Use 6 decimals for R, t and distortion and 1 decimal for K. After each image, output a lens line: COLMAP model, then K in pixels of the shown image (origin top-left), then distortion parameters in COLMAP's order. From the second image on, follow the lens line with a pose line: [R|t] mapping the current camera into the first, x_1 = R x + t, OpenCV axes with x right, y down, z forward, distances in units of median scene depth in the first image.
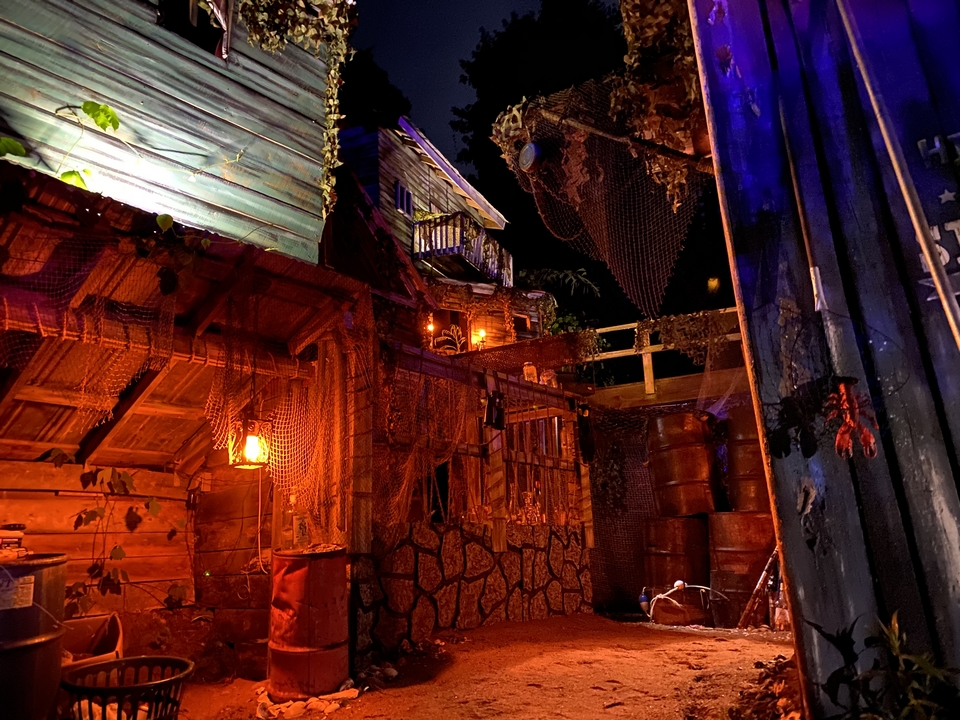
lens RADIAL K [[727.1, 0, 483.2], [0, 727.1, 361.7], [0, 0, 1]] dist [0.023860, -0.012956]
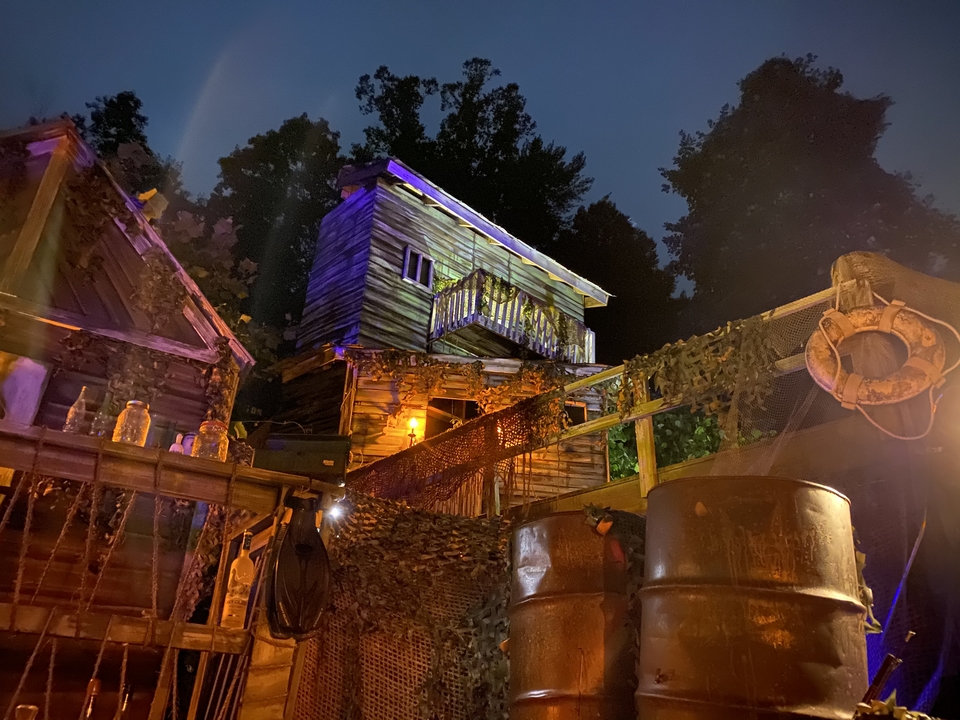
lens RADIAL K [[727.1, 0, 483.2], [0, 727.1, 361.7], [0, 0, 1]] dist [0.023860, -0.012956]
pose [[0.922661, -0.104885, -0.371073, 0.237850], [0.025241, 0.976662, -0.213295, 0.043442], [0.384784, 0.187433, 0.903775, 0.351896]]
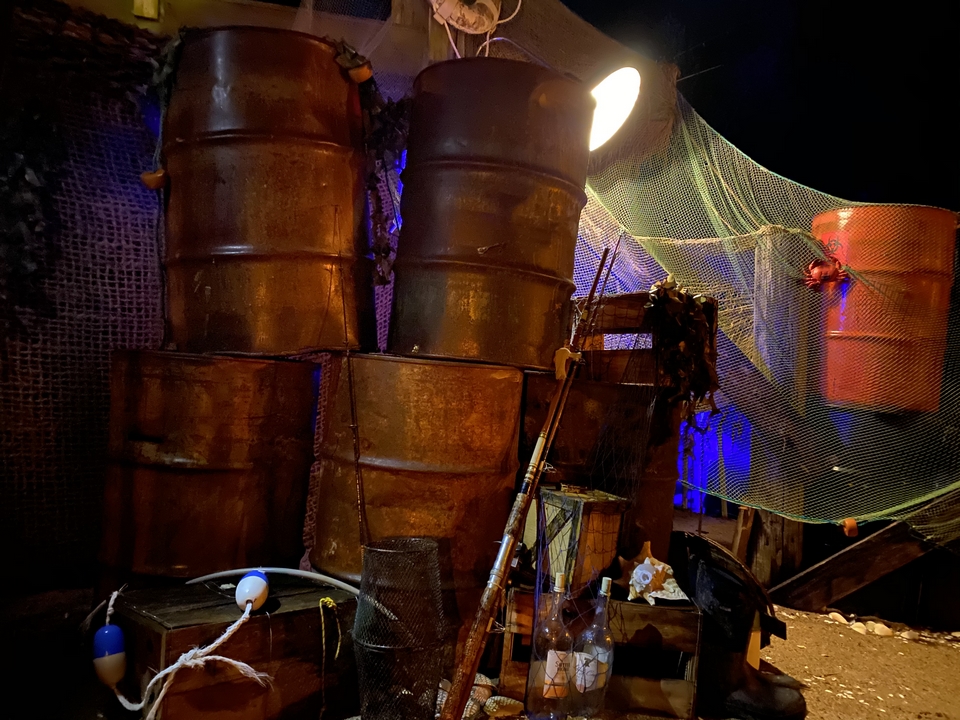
lens RADIAL K [[737.4, 0, 468.3], [0, 737.4, 353.3], [0, 0, 1]] dist [-0.001551, -0.005383]
pose [[0.719905, 0.043832, 0.692687, 0.066258], [-0.228442, 0.957362, 0.176838, 0.077524], [-0.655401, -0.285546, 0.699223, 0.415528]]
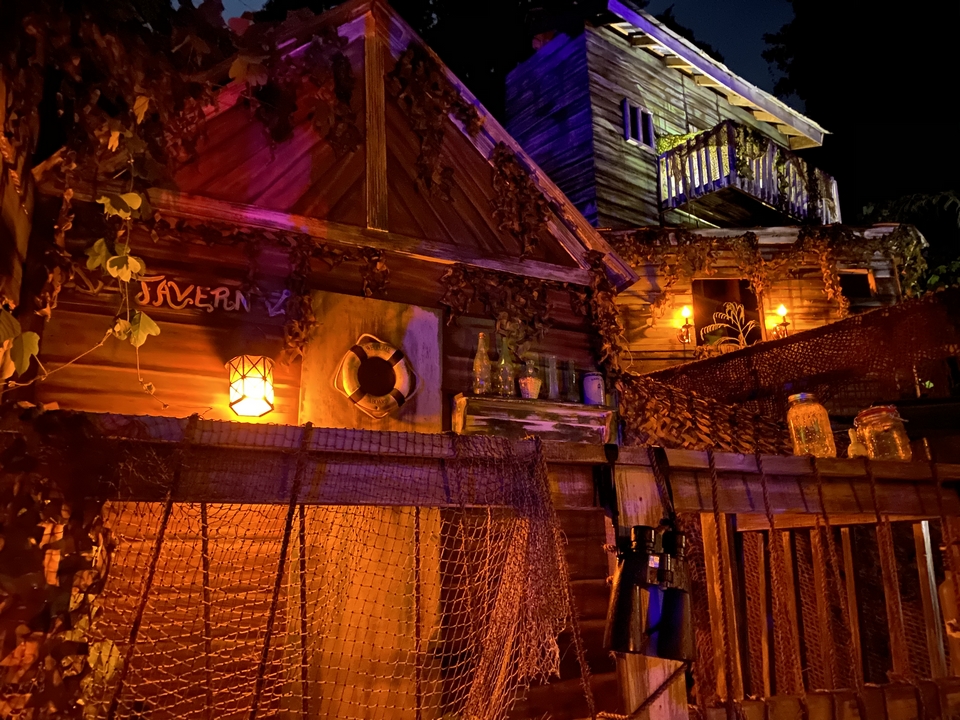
lens RADIAL K [[737.4, 0, 468.3], [0, 737.4, 353.3], [0, 0, 1]] dist [-0.001551, -0.005383]
pose [[0.879825, -0.101419, -0.464351, 0.046976], [0.101094, 0.994546, -0.025672, -0.013829], [0.464422, -0.024356, 0.885279, 0.334554]]
